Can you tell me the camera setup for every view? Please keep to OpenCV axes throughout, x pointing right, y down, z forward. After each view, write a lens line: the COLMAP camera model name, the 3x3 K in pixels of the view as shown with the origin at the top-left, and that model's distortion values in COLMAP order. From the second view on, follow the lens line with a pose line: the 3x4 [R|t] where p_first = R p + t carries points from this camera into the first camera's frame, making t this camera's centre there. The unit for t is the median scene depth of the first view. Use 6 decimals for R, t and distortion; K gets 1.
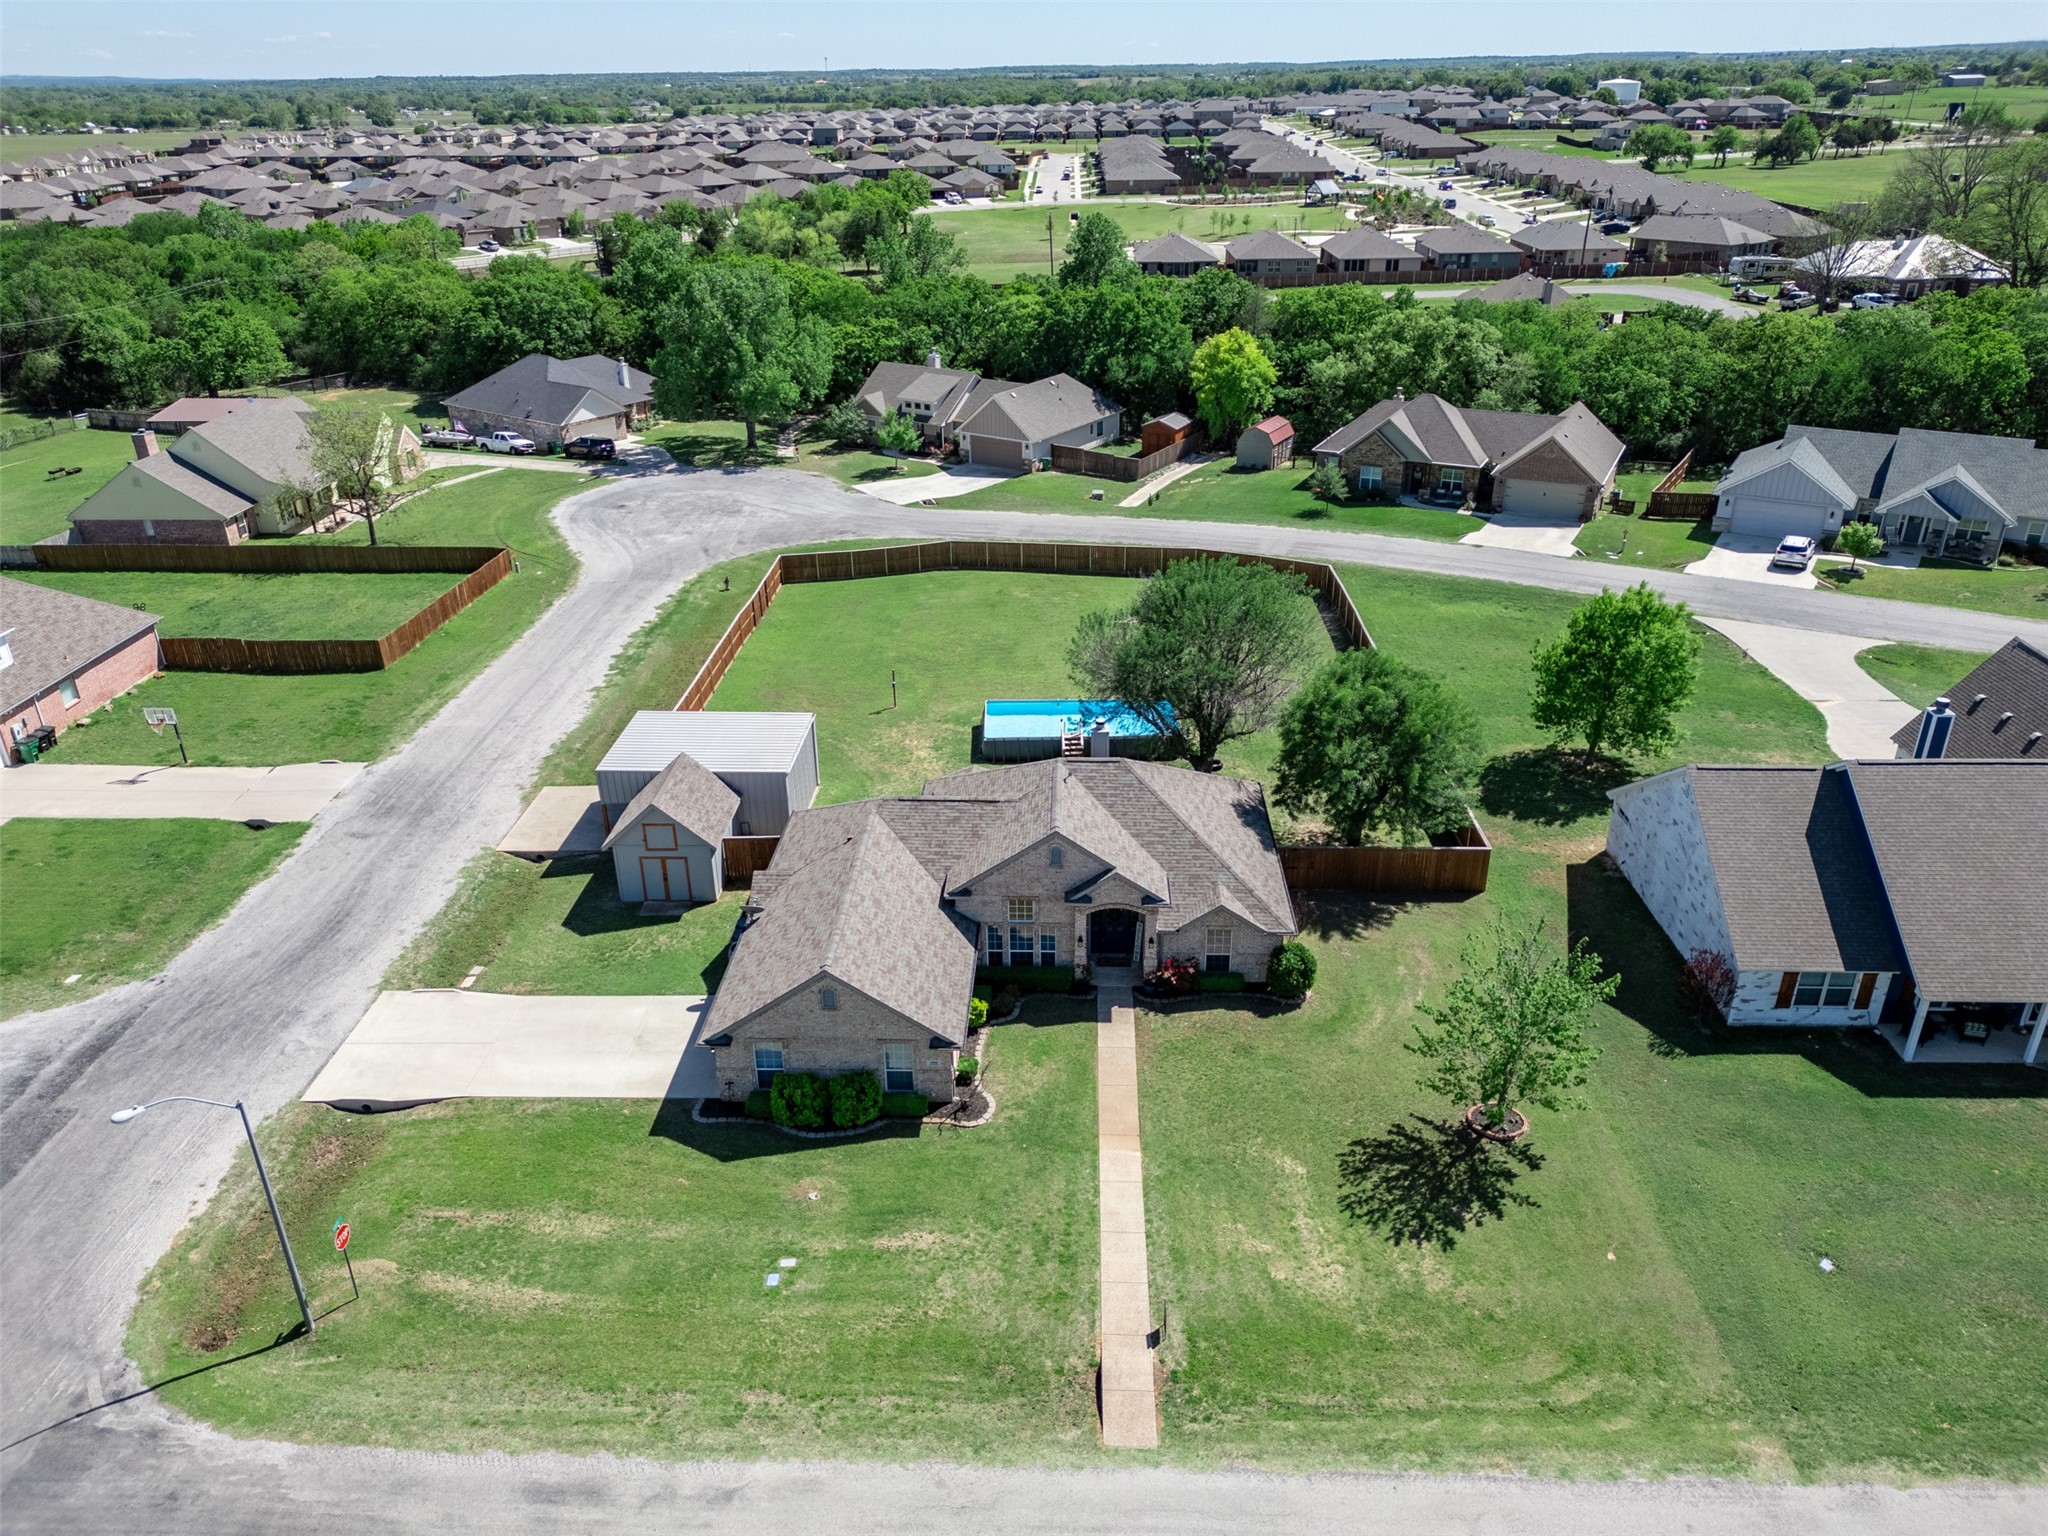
lens RADIAL K [[1428.0, 0, 1024.0], [0, 1428.0, 768.0], [0, 0, 1]] dist [0.077256, -0.079298]
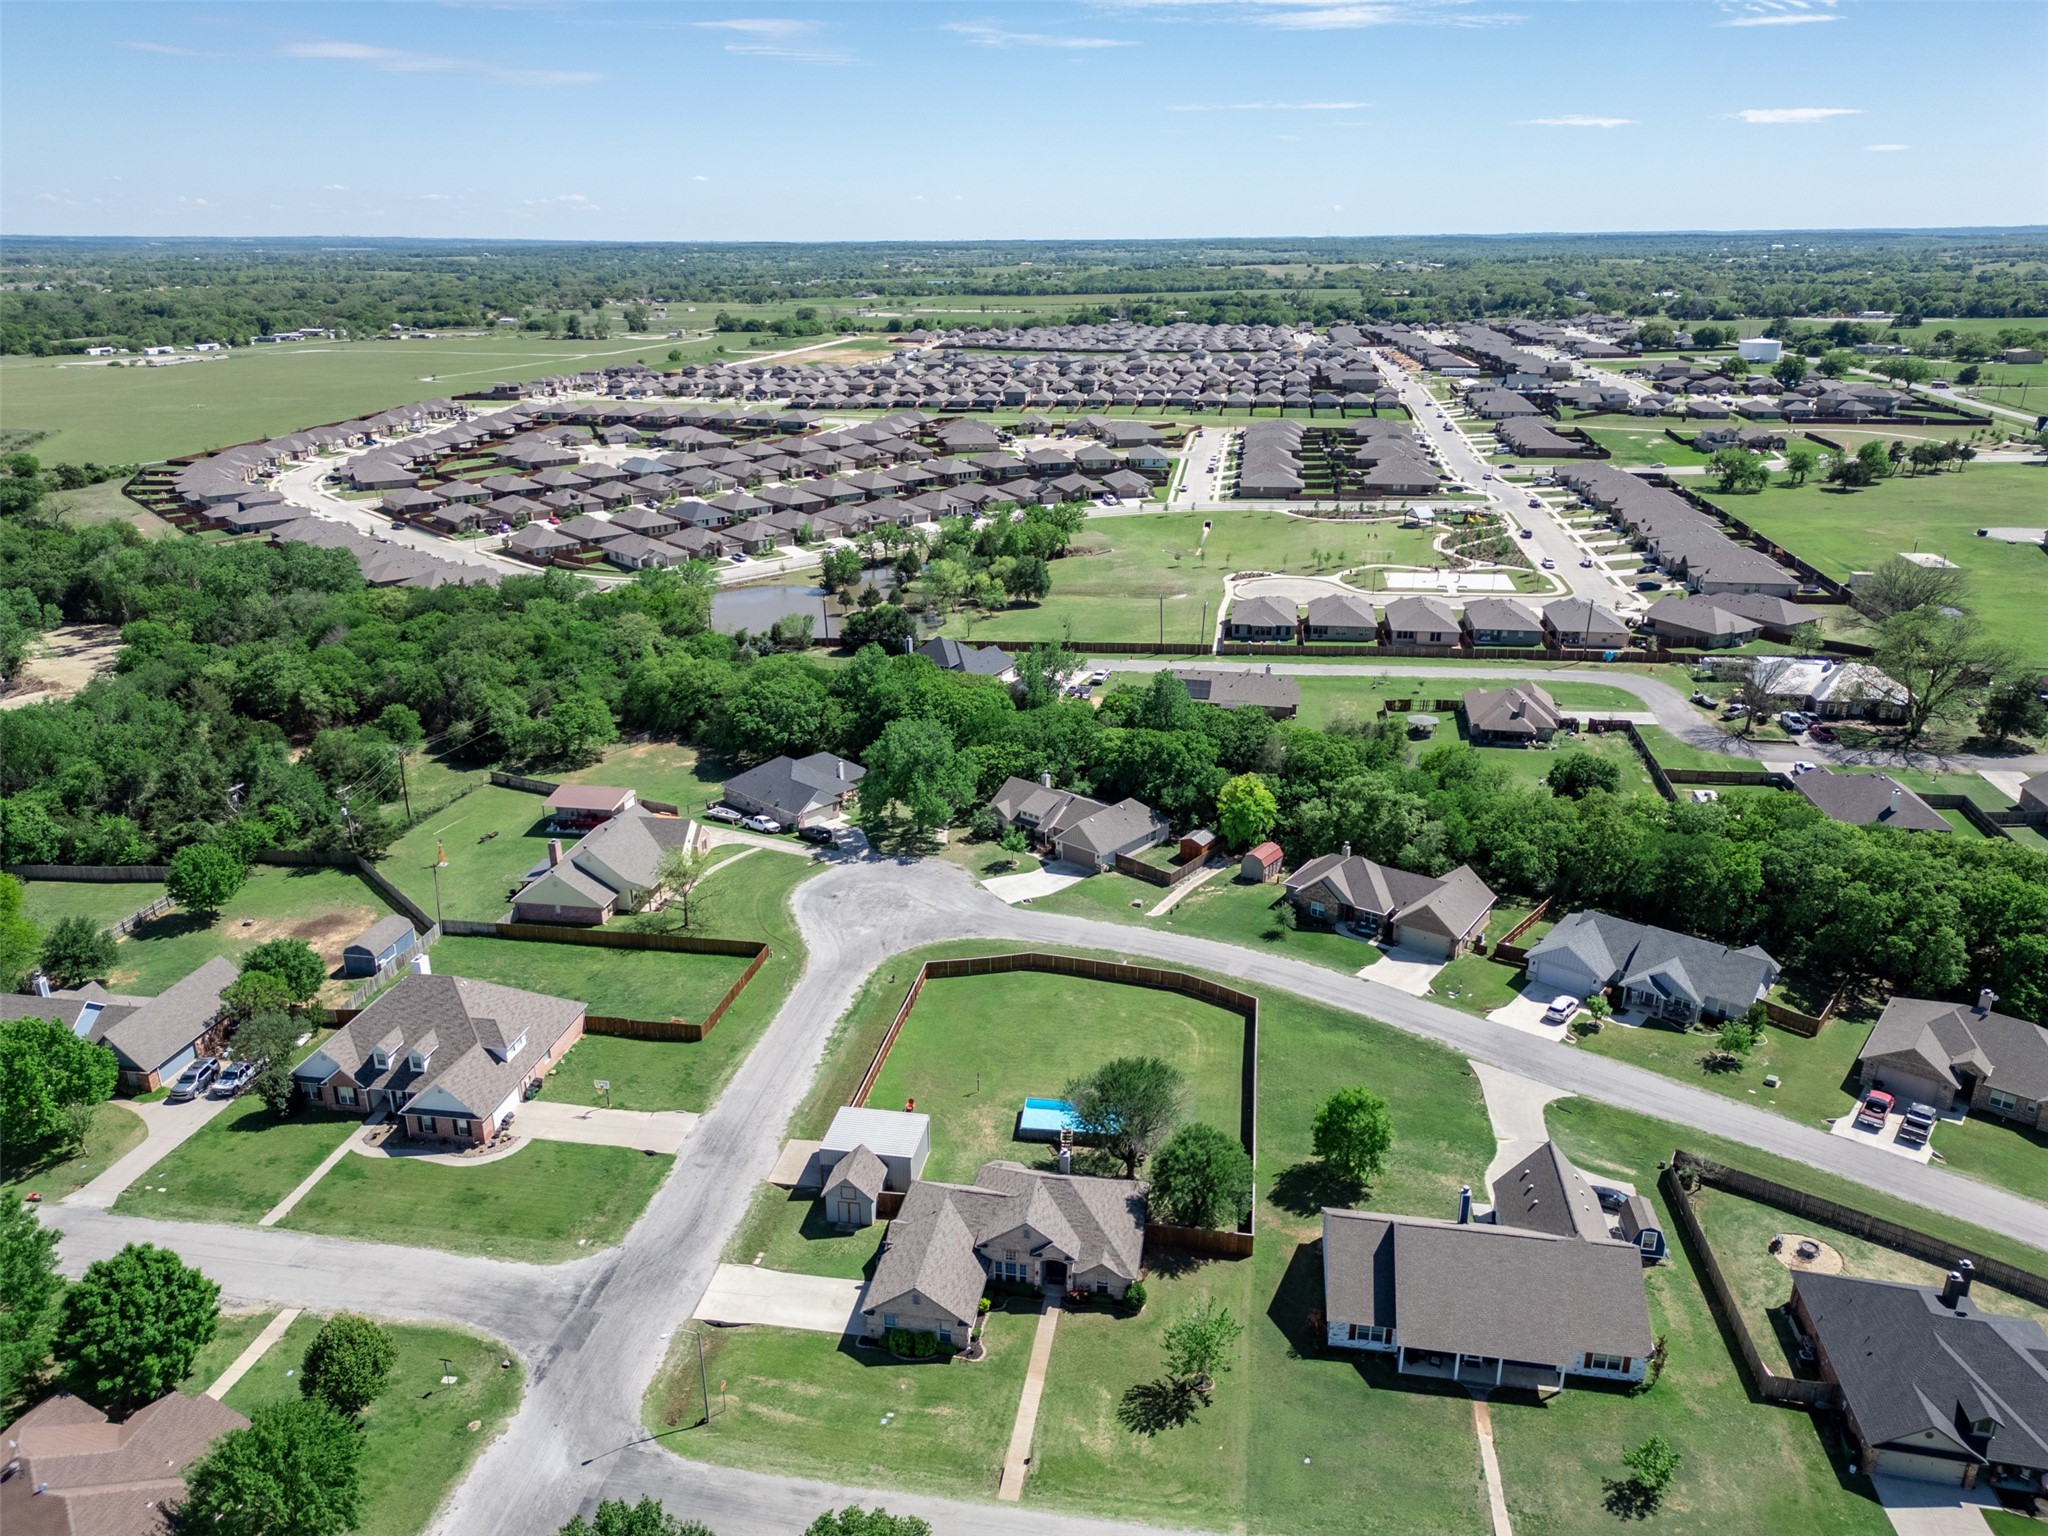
lens RADIAL K [[1428.0, 0, 1024.0], [0, 1428.0, 768.0], [0, 0, 1]] dist [0.077256, -0.079298]
pose [[0.991661, 0.053818, -0.117102, 0.207069], [-0.064625, 0.993794, -0.090538, -0.386515], [0.111503, 0.097351, 0.988984, -1.079750]]
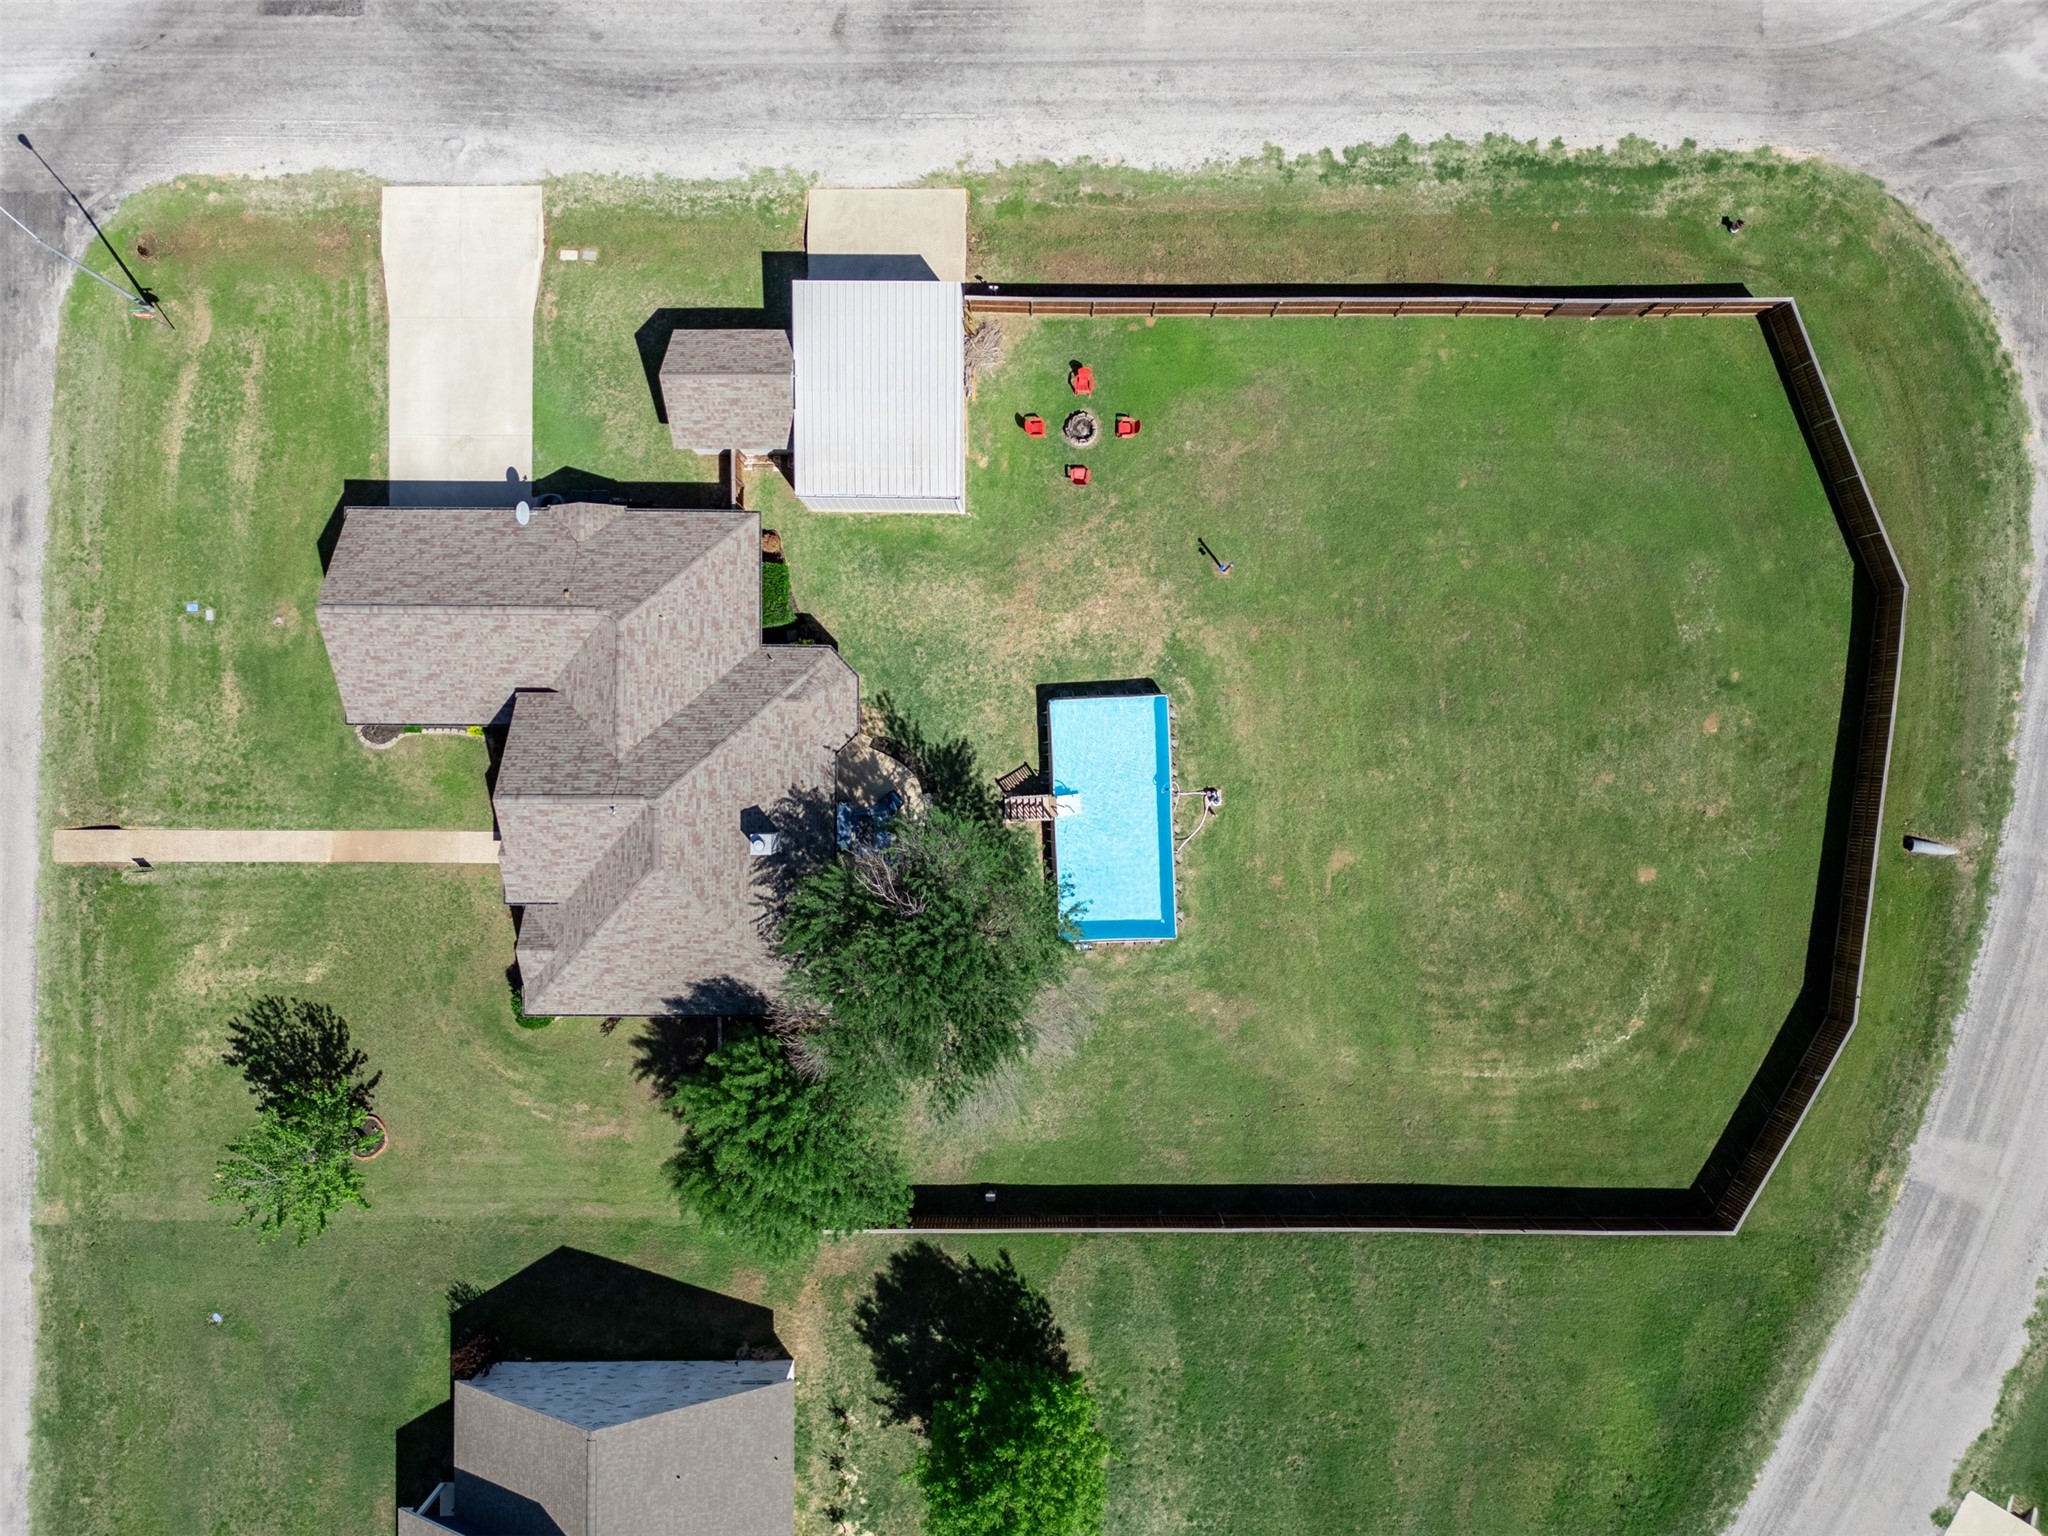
lens RADIAL K [[1432.8, 0, 1024.0], [0, 1432.8, 768.0], [0, 0, 1]] dist [0.049995, -0.037291]
pose [[0.034375, 0.999223, 0.019299, -0.006721], [-0.420099, -0.003075, 0.907473, -0.925843], [0.906827, -0.039302, 0.419667, 0.785033]]
